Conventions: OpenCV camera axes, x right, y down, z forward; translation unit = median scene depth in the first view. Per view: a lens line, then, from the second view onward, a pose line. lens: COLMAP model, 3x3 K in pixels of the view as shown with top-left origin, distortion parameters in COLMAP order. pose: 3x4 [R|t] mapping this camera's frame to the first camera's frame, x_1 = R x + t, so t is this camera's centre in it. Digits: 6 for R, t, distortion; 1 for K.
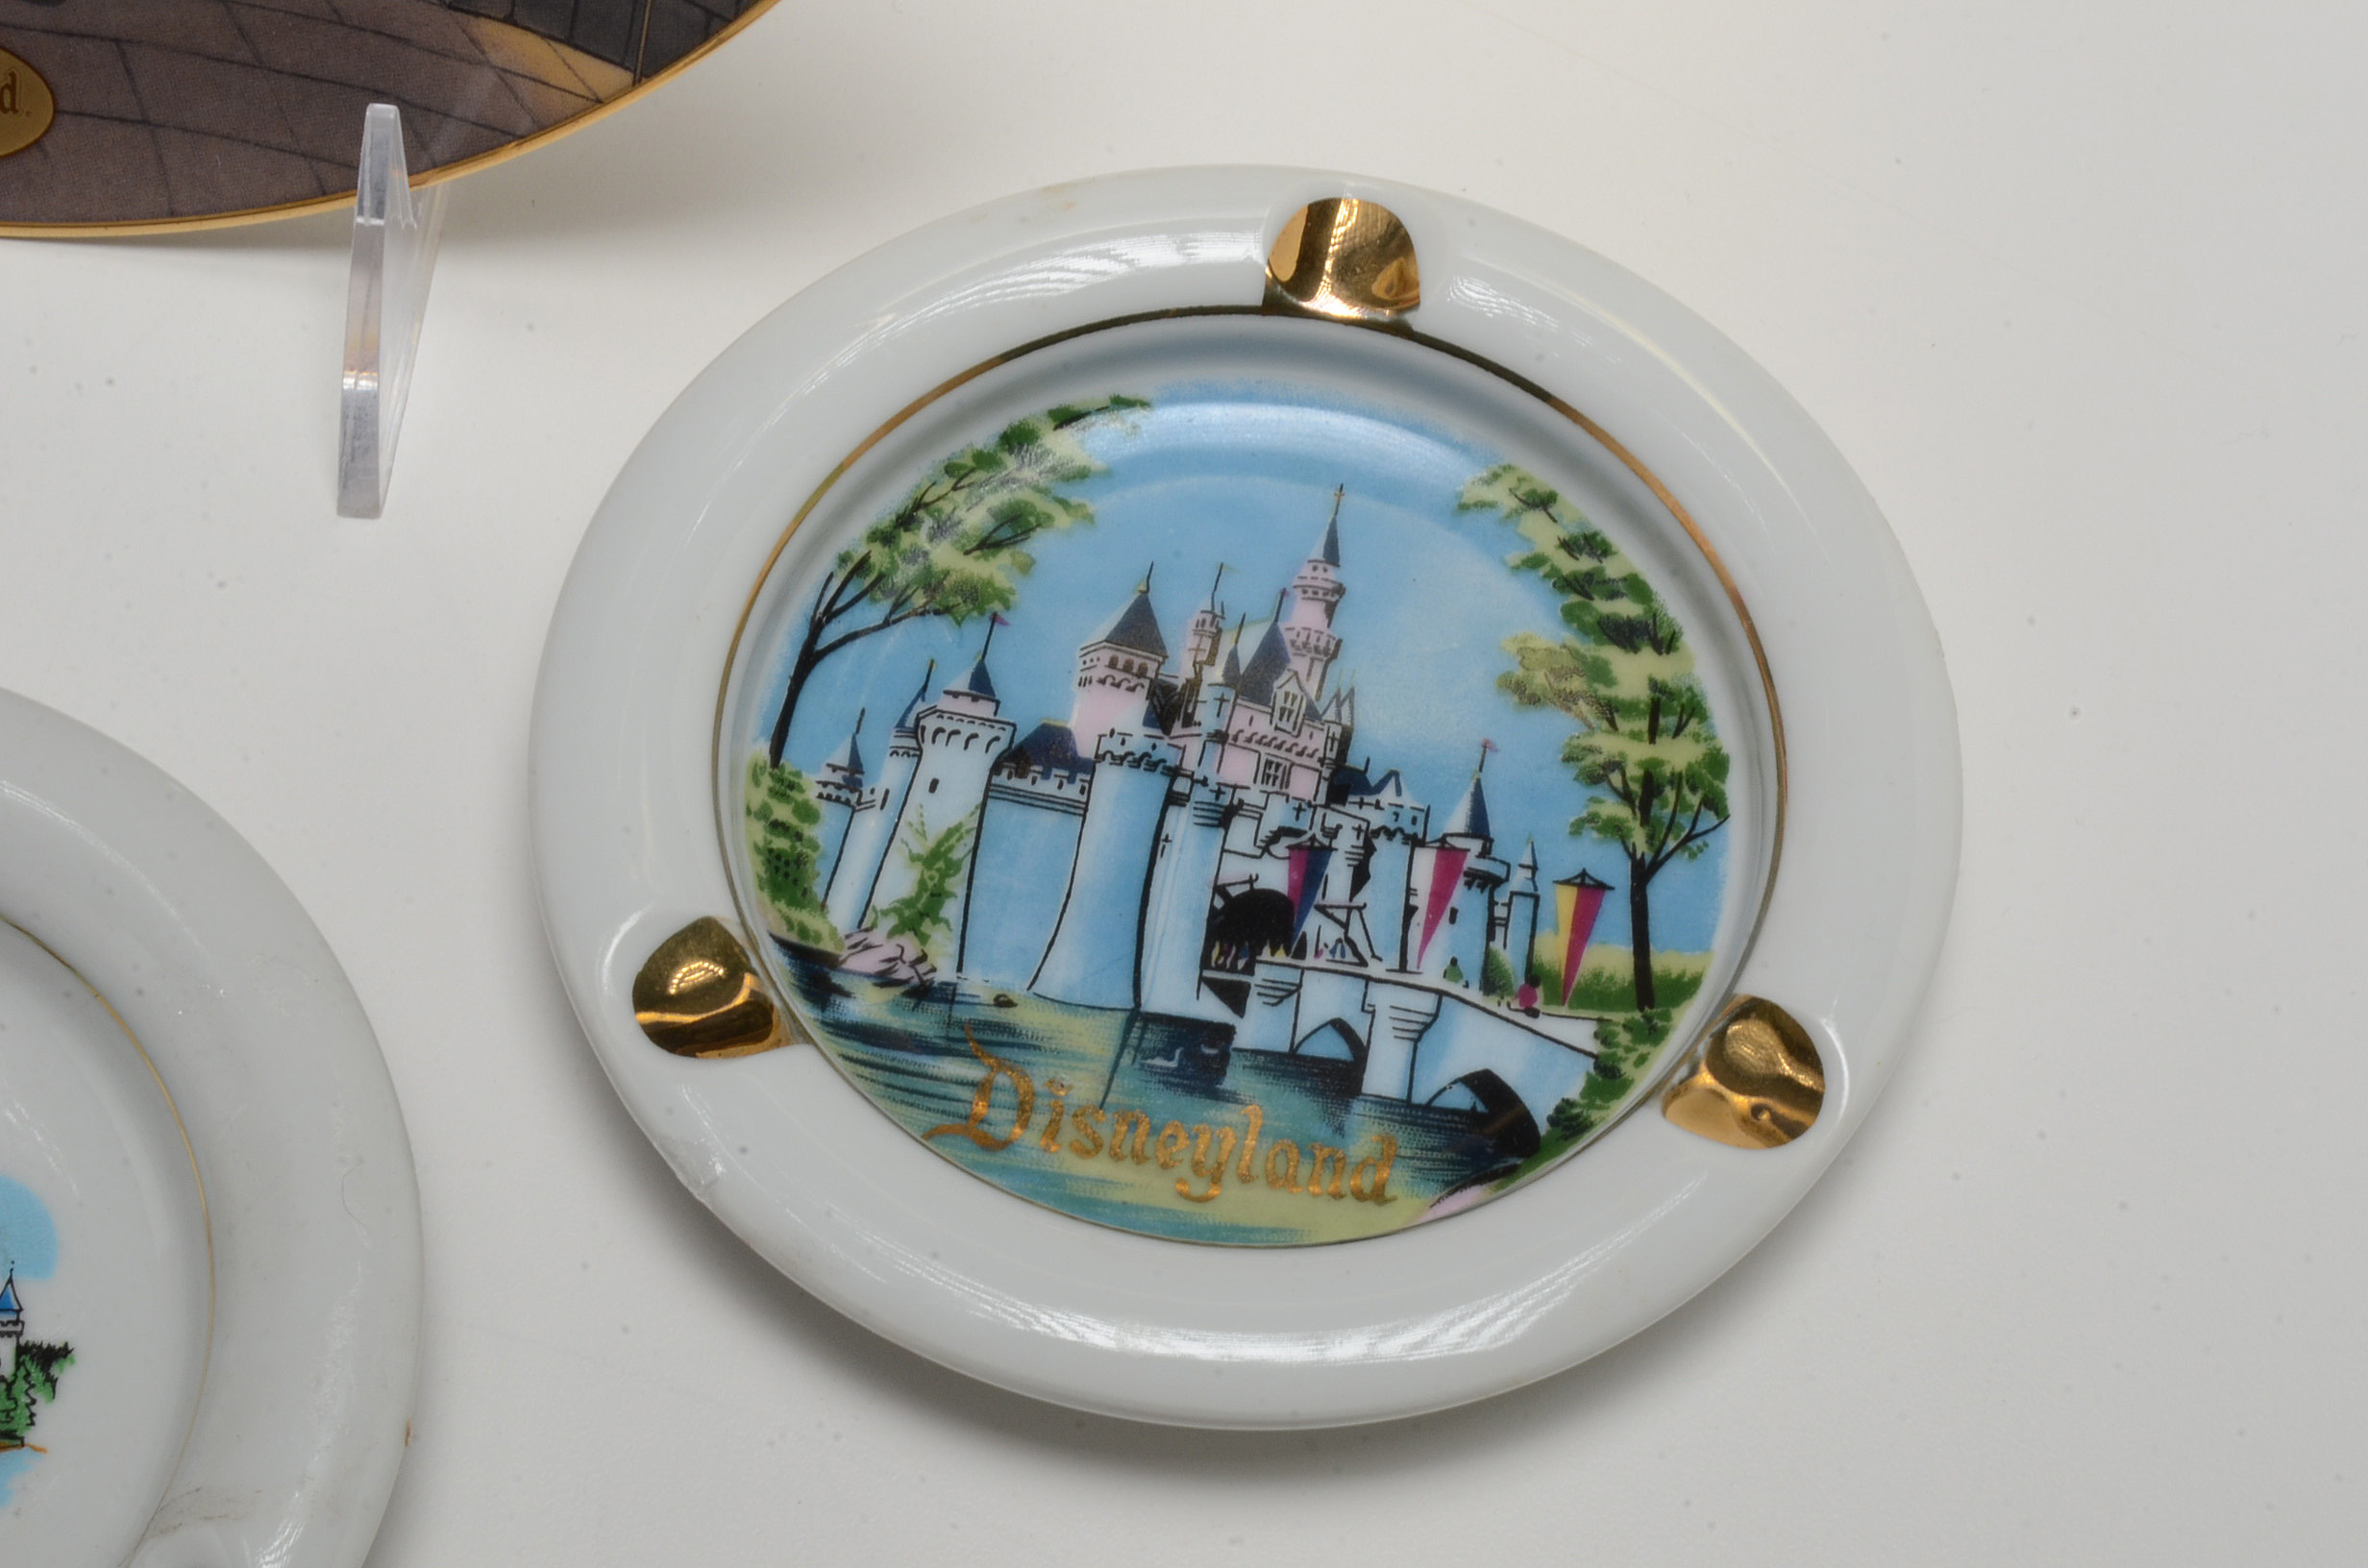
lens RADIAL K [[5223.8, 0, 1184.0], [0, 5223.8, 784.0], [0, 0, 1]] dist [-0.057720, 0.052288]
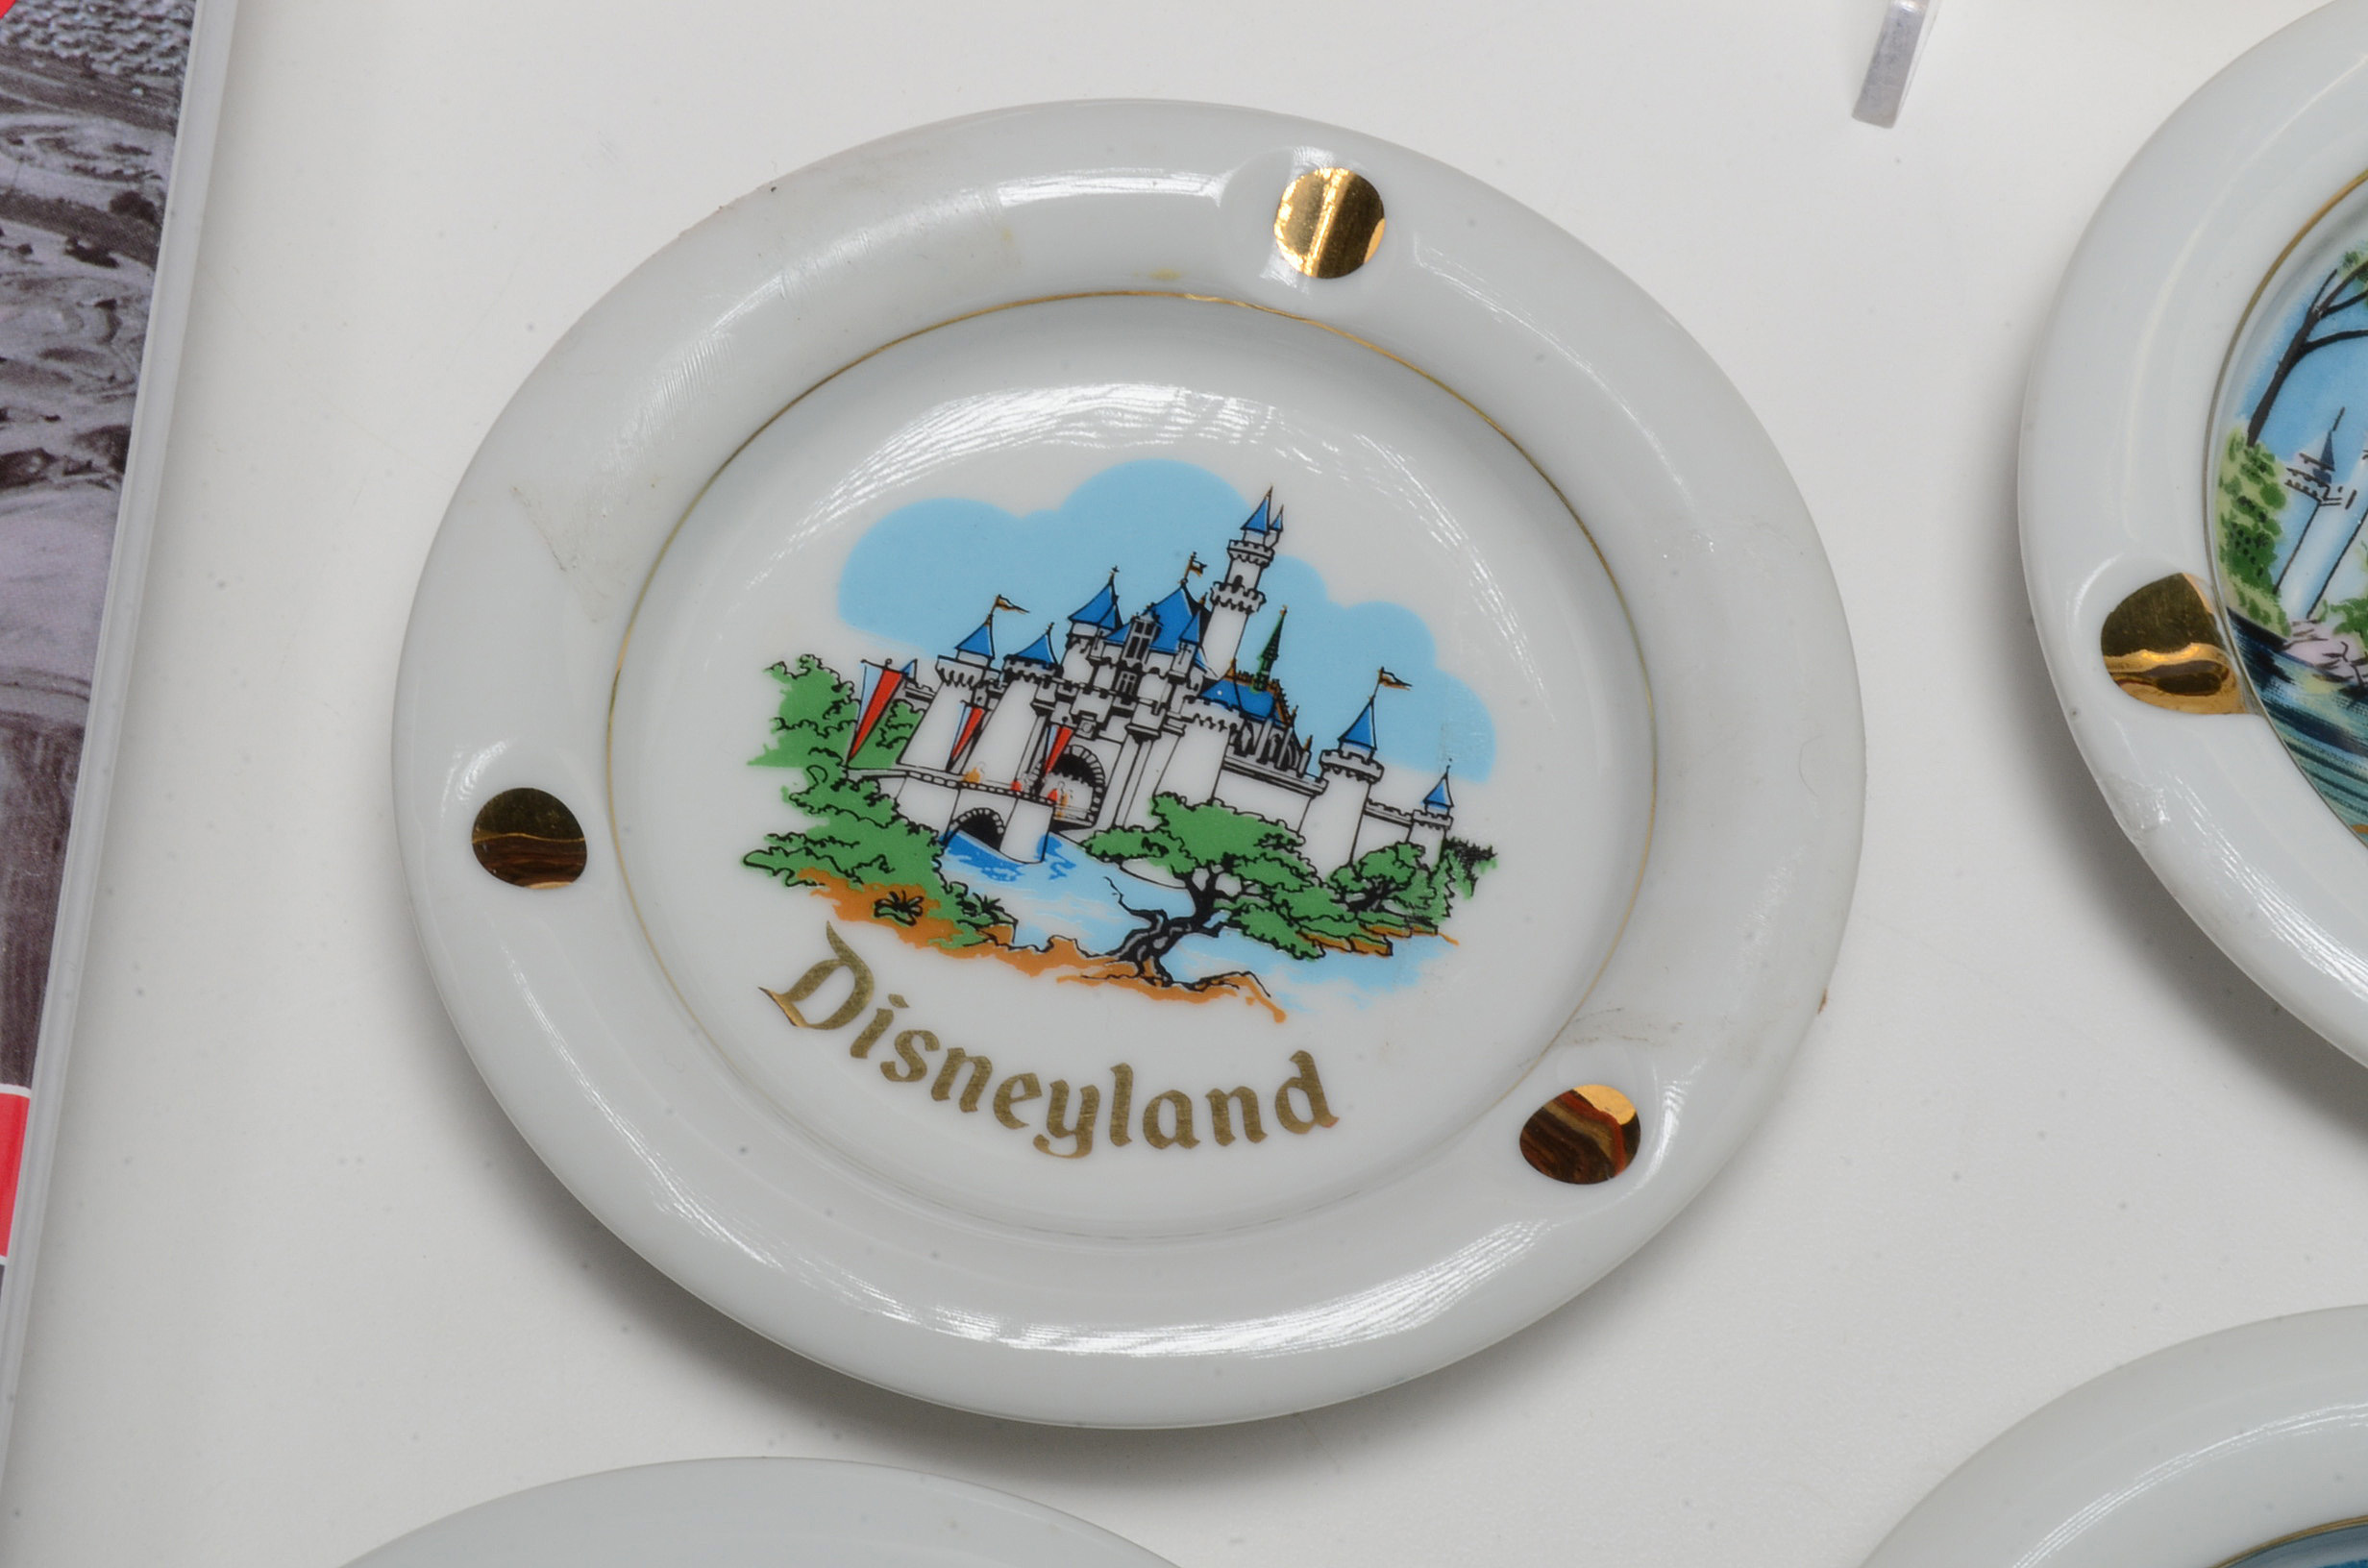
lens RADIAL K [[5223.8, 0, 1184.0], [0, 5223.8, 784.0], [0, 0, 1]] dist [-0.057720, 0.052288]
pose [[0.967917, 0.214091, -0.131534, -0.131824], [-0.207753, 0.976320, 0.060315, 0.042854], [0.141332, -0.031053, 0.989475, -0.028939]]
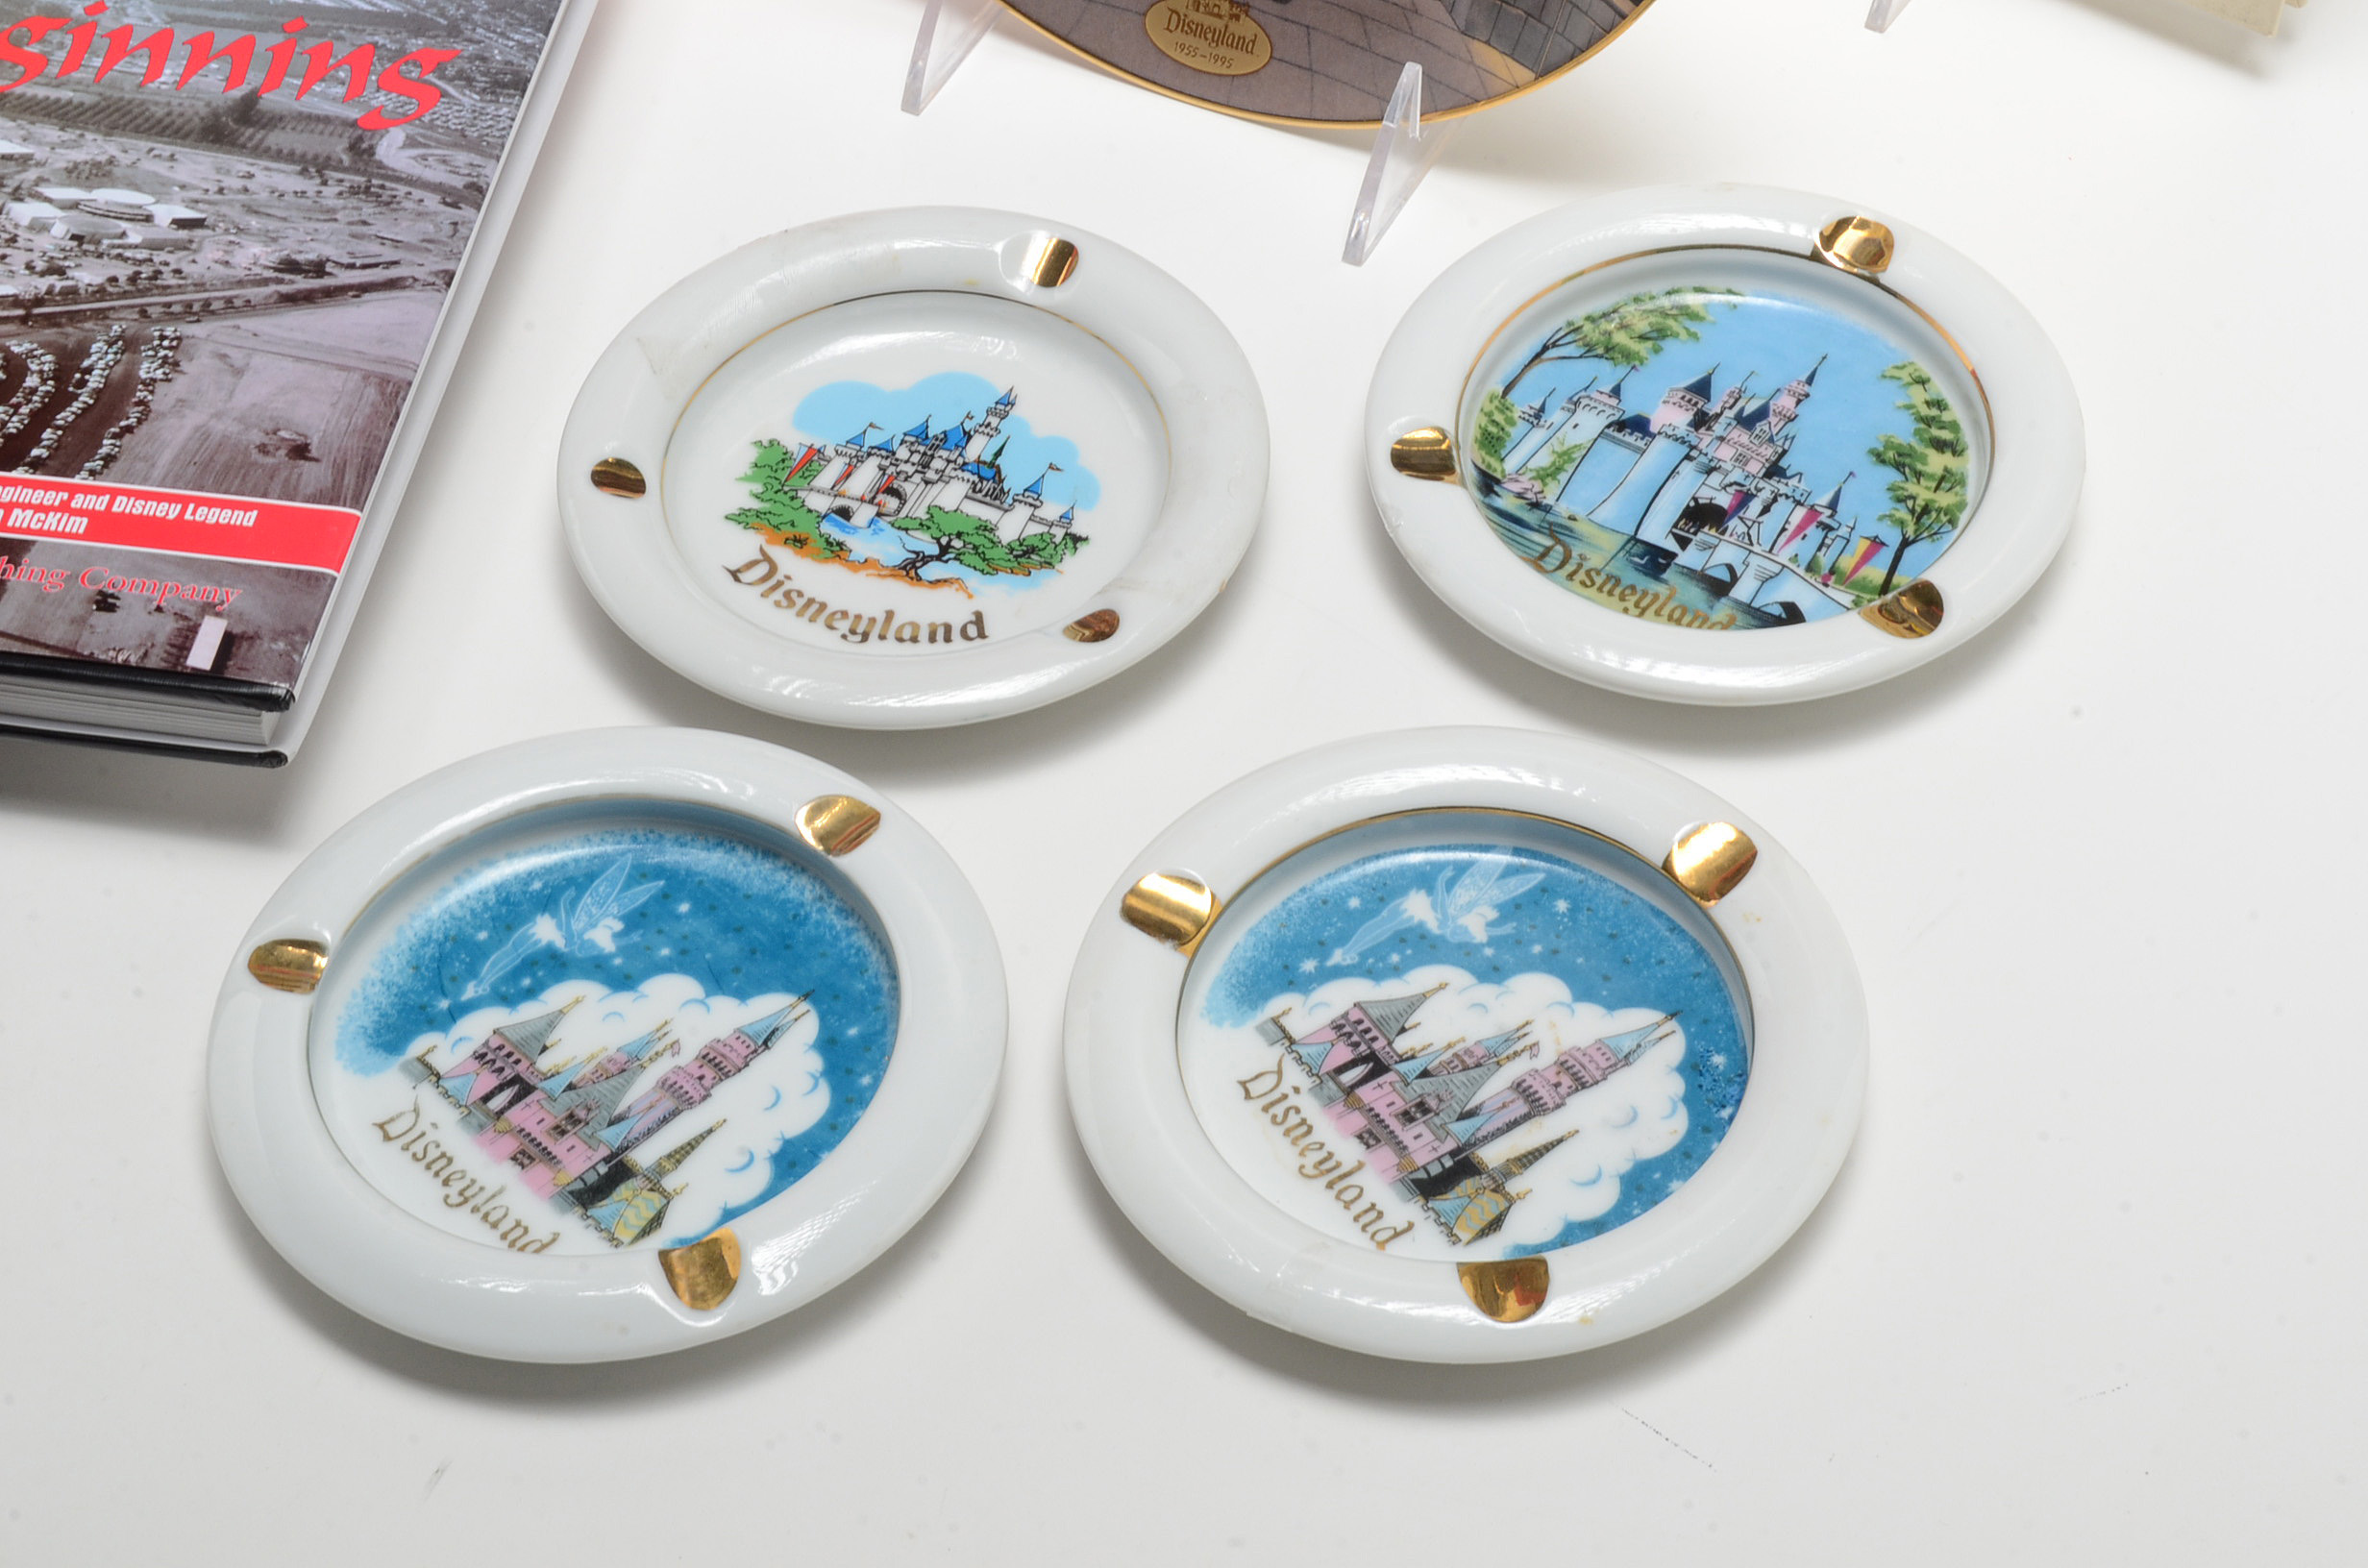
lens RADIAL K [[4707.7, 0, 1184.0], [0, 4707.7, 784.0], [0, 0, 1]] dist [-0.061113, 0.088485]
pose [[0.926168, 0.239221, -0.291525, 0.372951], [-0.291304, 0.944764, -0.150207, 0.446312], [0.239490, 0.224039, 0.944696, -0.710409]]
